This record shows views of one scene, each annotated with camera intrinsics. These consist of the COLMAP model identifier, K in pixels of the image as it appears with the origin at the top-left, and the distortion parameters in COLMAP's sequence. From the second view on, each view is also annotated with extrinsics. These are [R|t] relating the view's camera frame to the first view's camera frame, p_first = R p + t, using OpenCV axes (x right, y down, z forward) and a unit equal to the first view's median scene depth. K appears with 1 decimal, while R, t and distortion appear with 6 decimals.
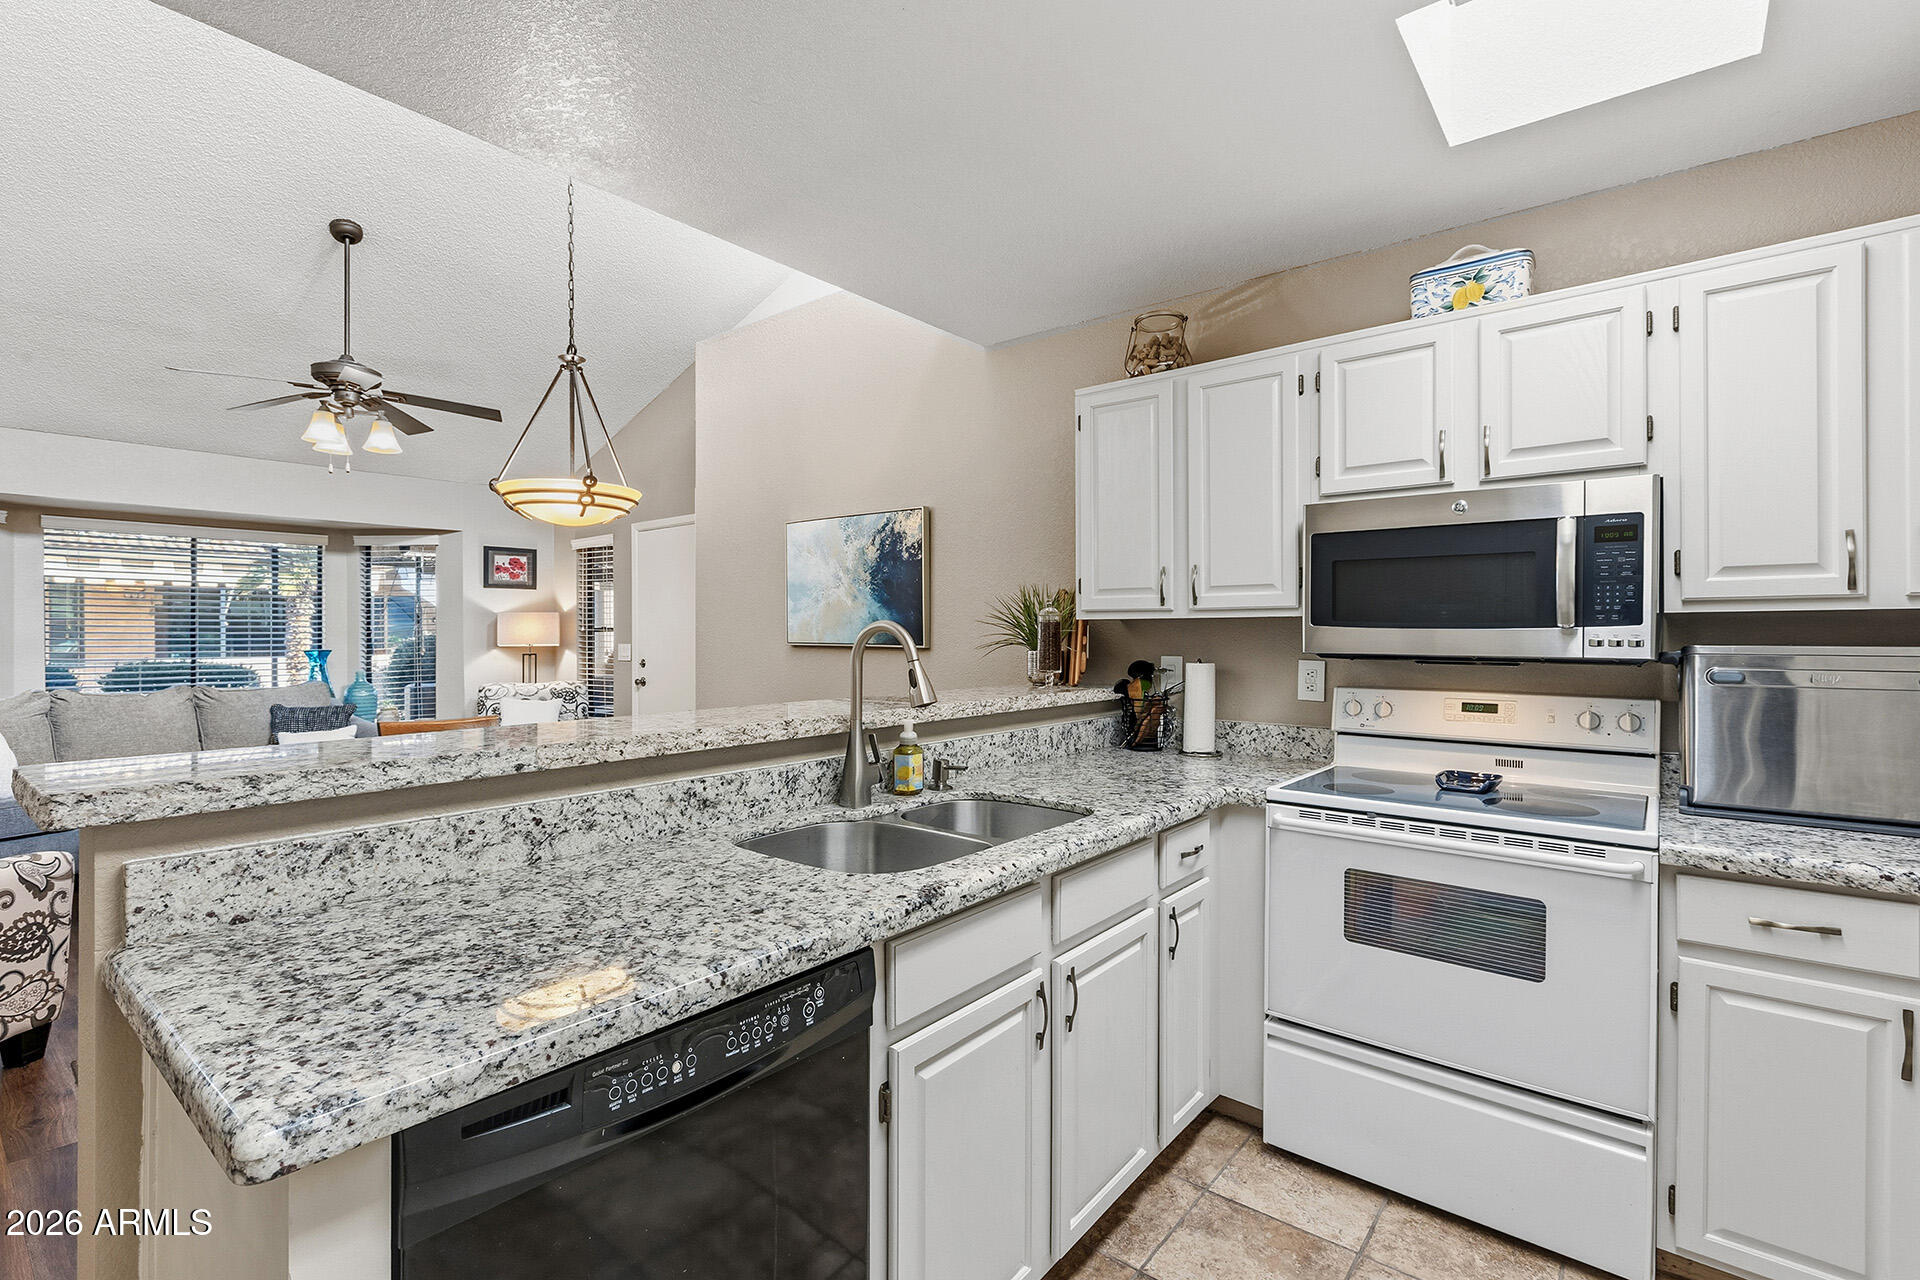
lens RADIAL K [[879.6, 0, 965.6], [0, 879.6, 634.2], [0, 0, 1]] dist [0.001599, -0.001229]
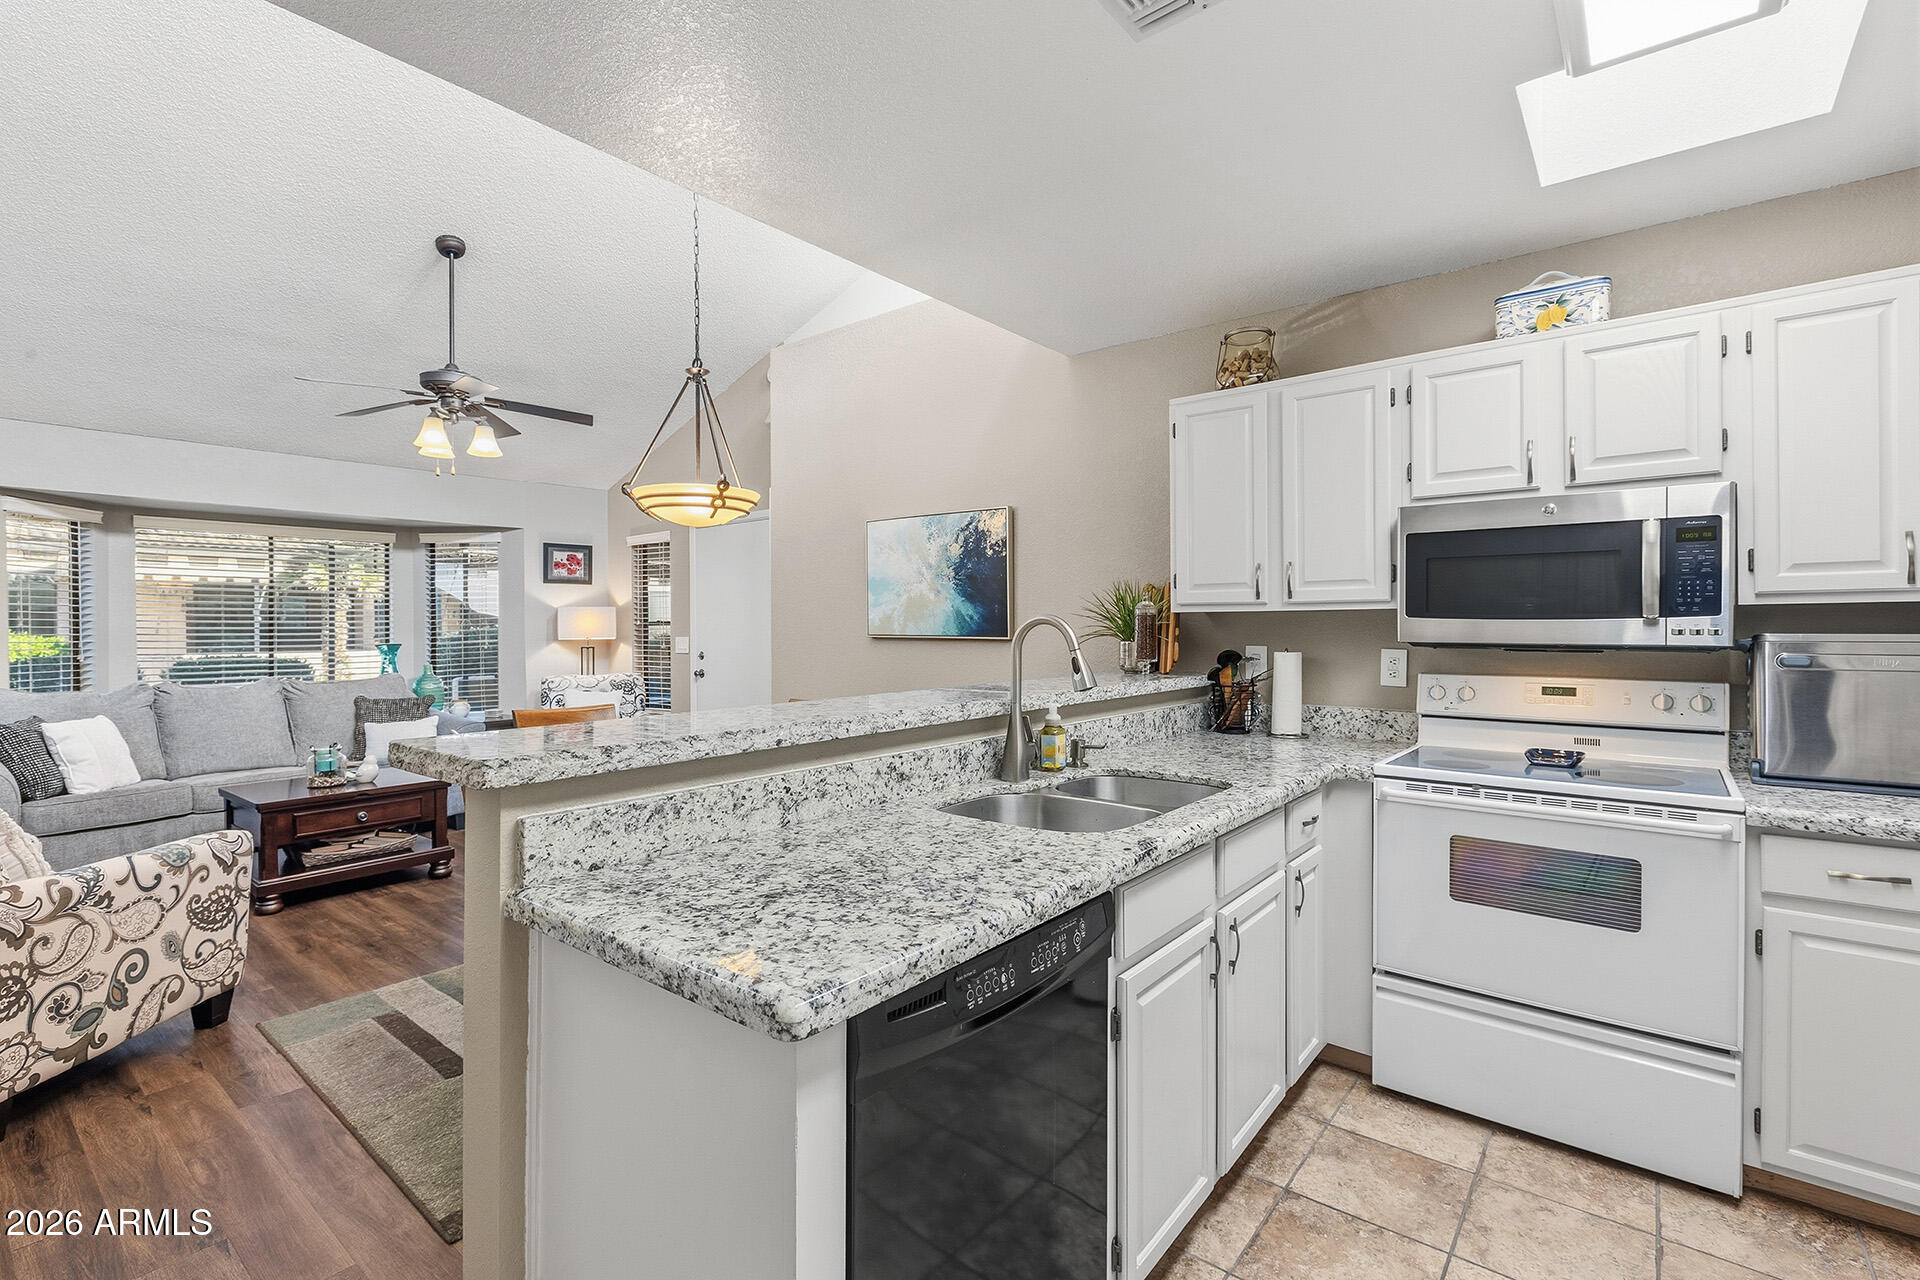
lens RADIAL K [[879.6, 0, 964.0], [0, 879.6, 626.8], [0, 0, 1]] dist [0.001599, -0.001229]
pose [[0.999985, -0.003652, 0.004133, -0.167043], [0.003652, 0.999993, 0.000020, 0.000188], [-0.004133, -0.000005, 0.999991, -0.098751]]
